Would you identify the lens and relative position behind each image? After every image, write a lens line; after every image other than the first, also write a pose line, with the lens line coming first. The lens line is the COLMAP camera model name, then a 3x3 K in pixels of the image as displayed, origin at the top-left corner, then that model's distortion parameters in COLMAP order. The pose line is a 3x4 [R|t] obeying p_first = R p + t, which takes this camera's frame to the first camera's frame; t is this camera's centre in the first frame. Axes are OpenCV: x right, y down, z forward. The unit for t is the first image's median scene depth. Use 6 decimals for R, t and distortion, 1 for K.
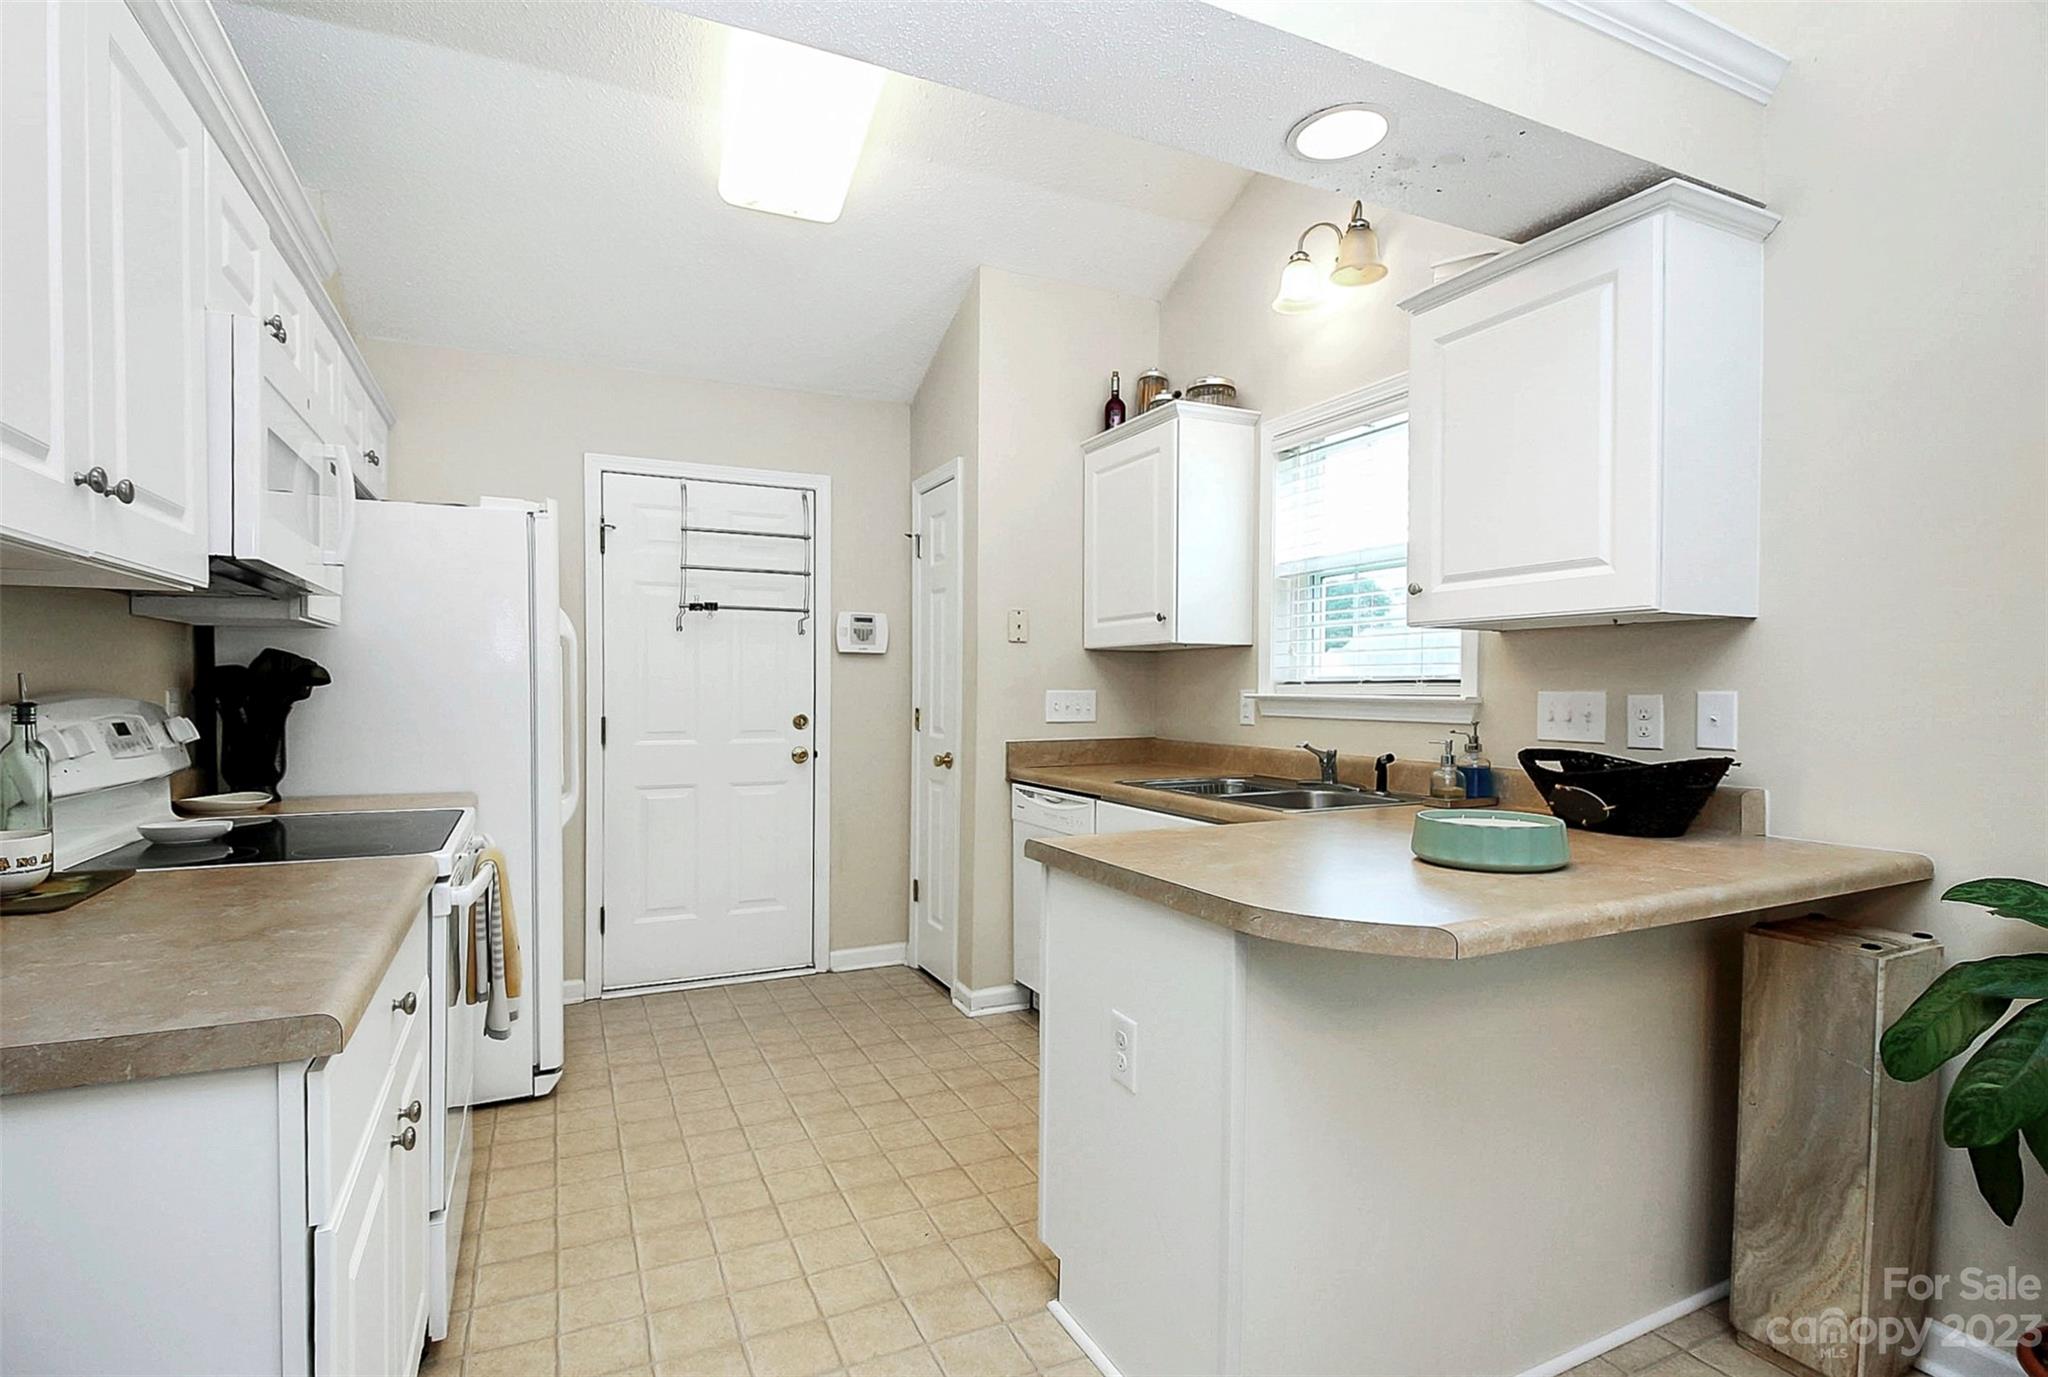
lens RADIAL K [[985.5, 0, 996.9], [0, 985.5, 715.8], [0, 0, 1]] dist [-0.004459, -0.001016]
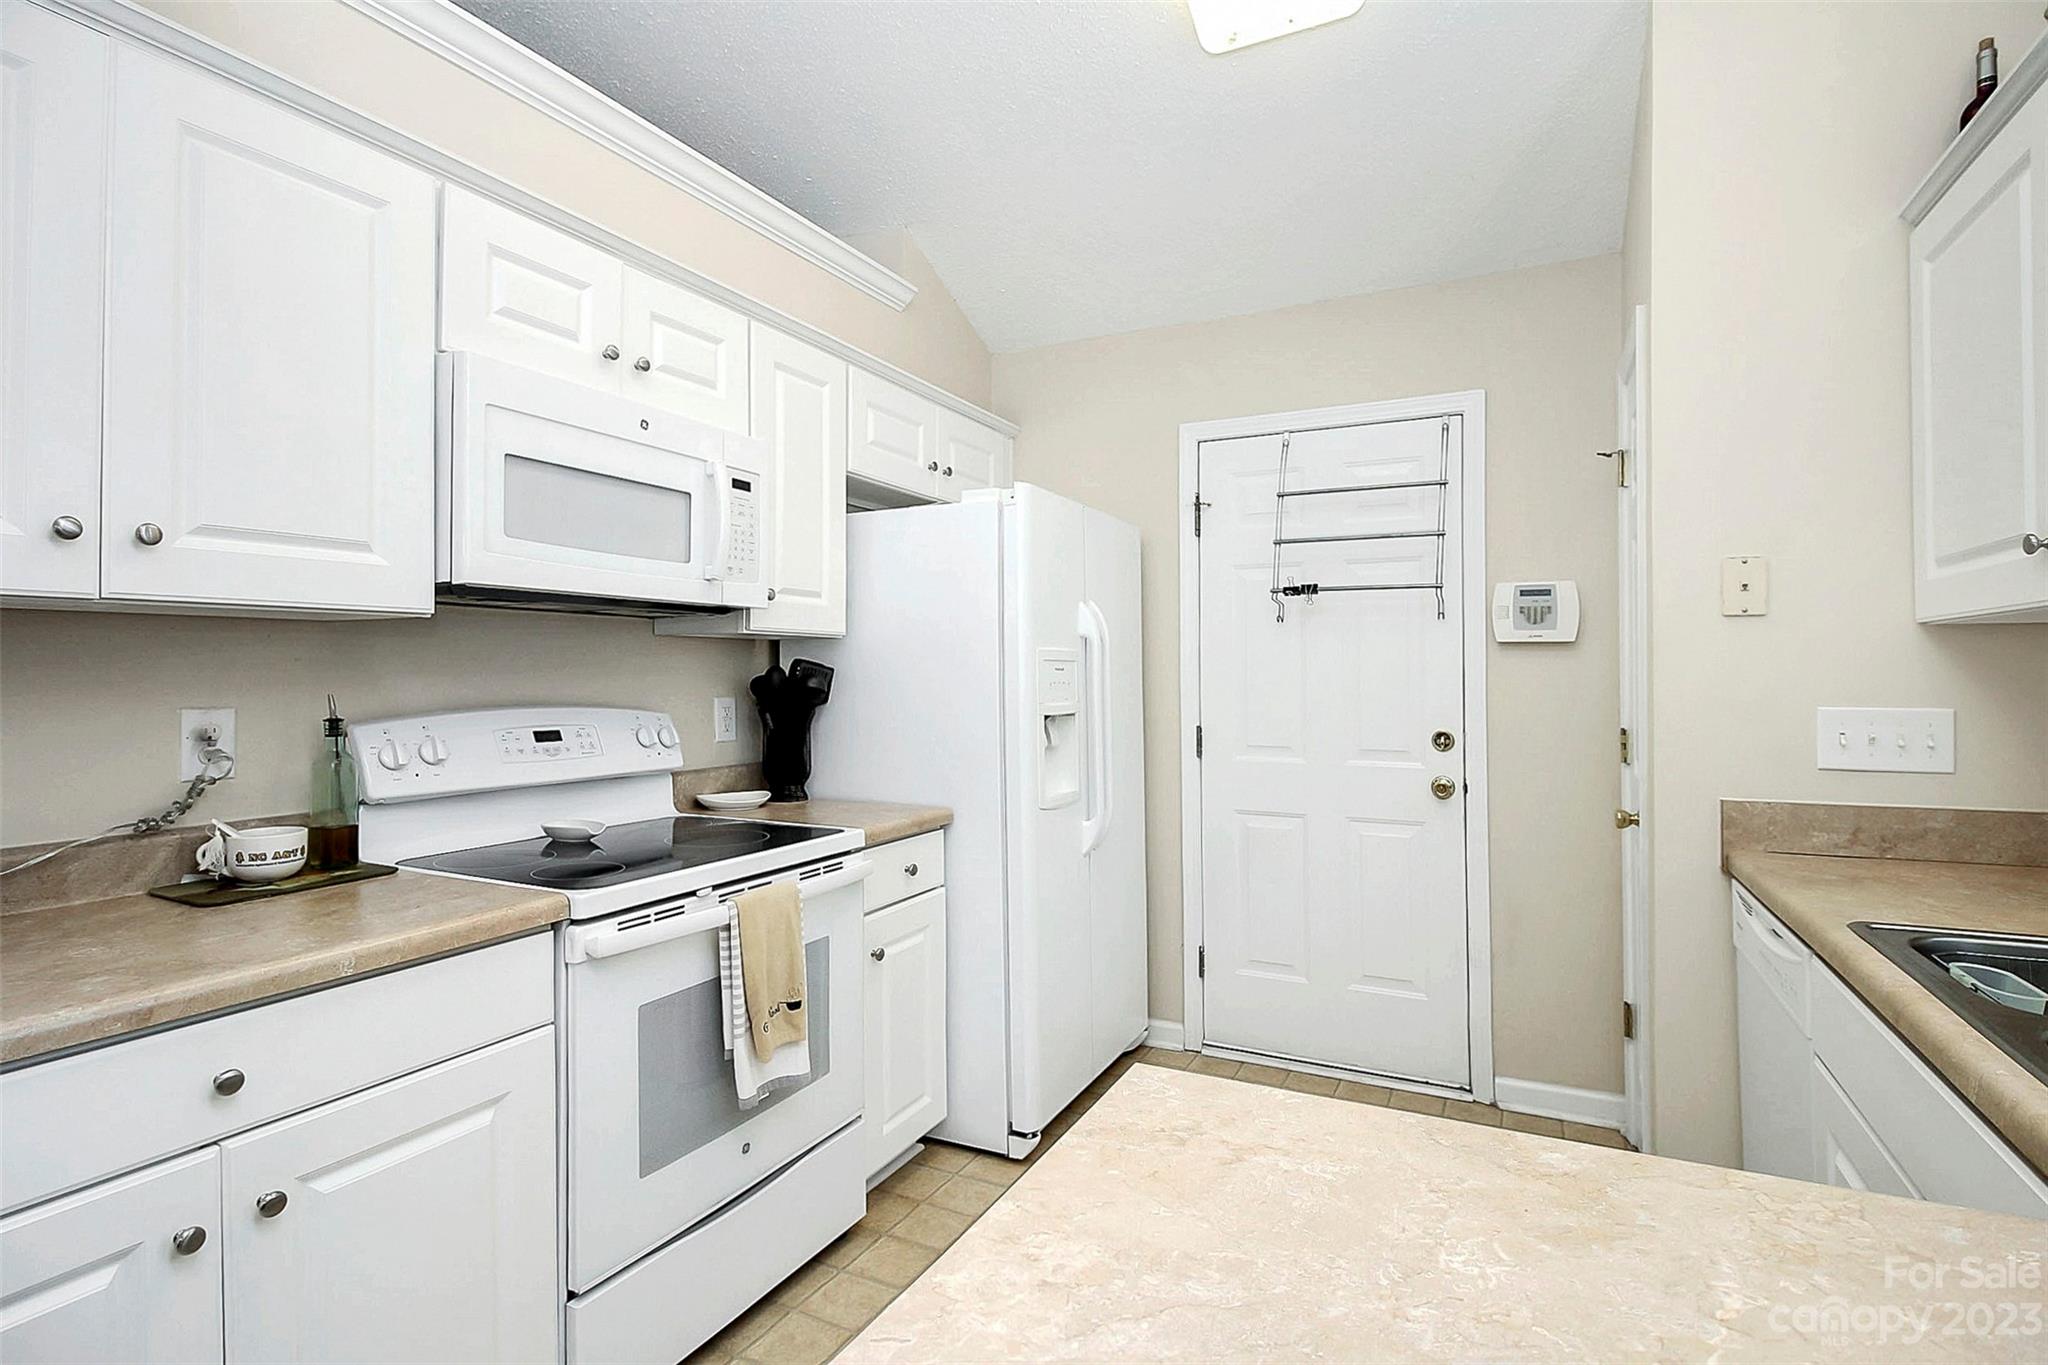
lens RADIAL K [[997.2, 0, 1054.3], [0, 997.2, 678.6], [0, 0, 1]] dist [0.000196, 0.000086]
pose [[0.636133, -0.000551, -0.771579, 0.215839], [-0.020124, 0.999648, -0.017305, -0.025333], [0.771317, 0.026536, 0.635898, 0.387976]]
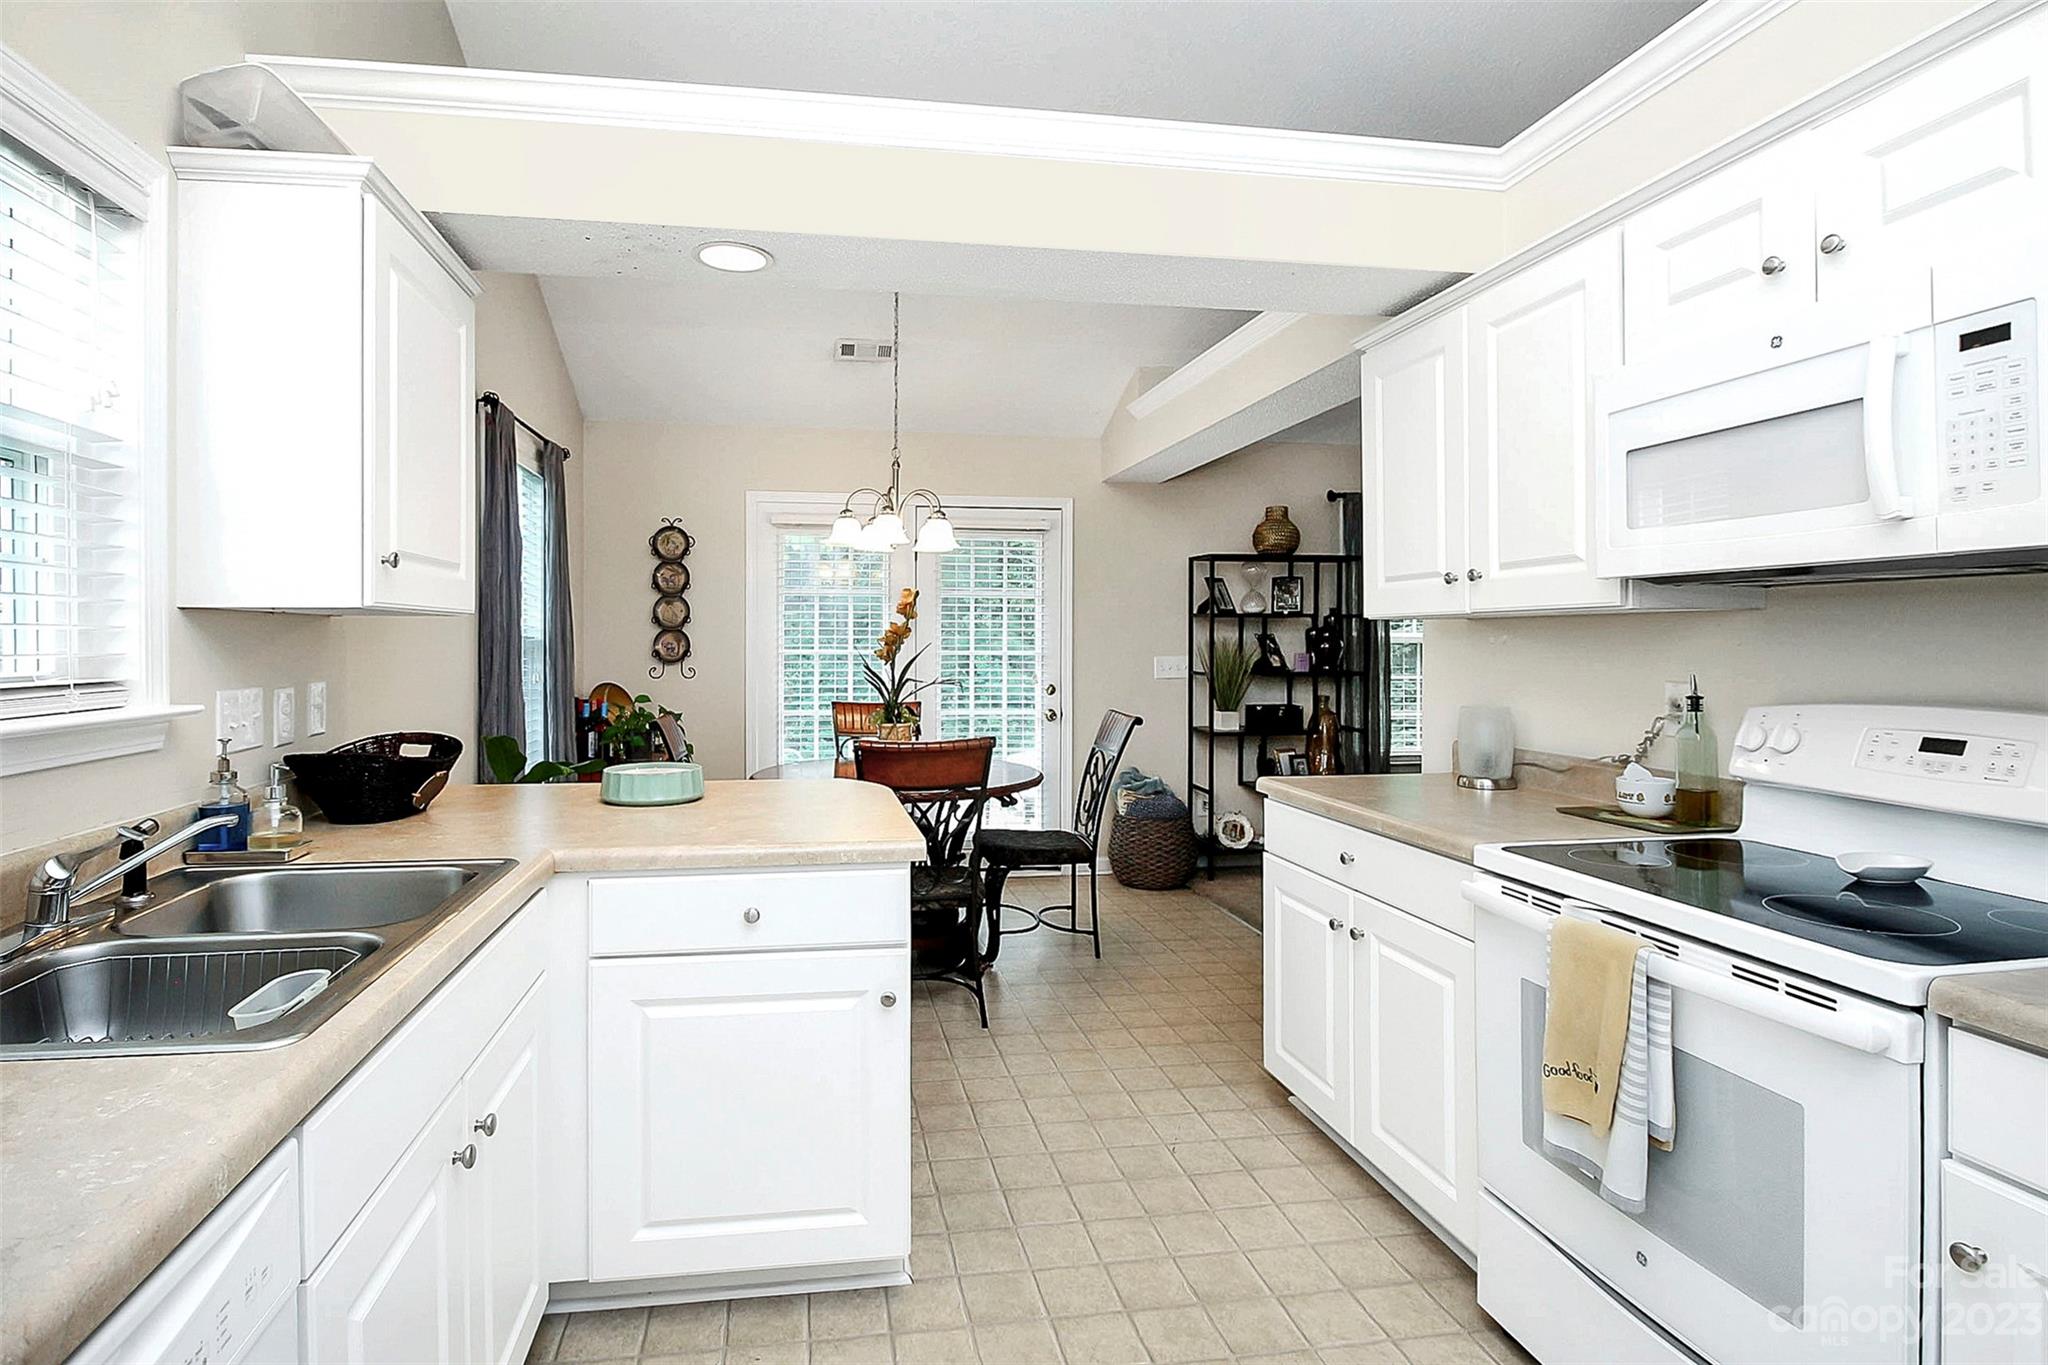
lens RADIAL K [[1062.9, 0, 942.2], [0, 1062.9, 632.6], [0, 0, 1]] dist [0.104751, -0.000066]
pose [[-0.958873, -0.000613, 0.283833, -0.188707], [0.006114, 0.999721, 0.022815, -0.062954], [-0.283768, 0.023612, -0.958602, 1.215550]]
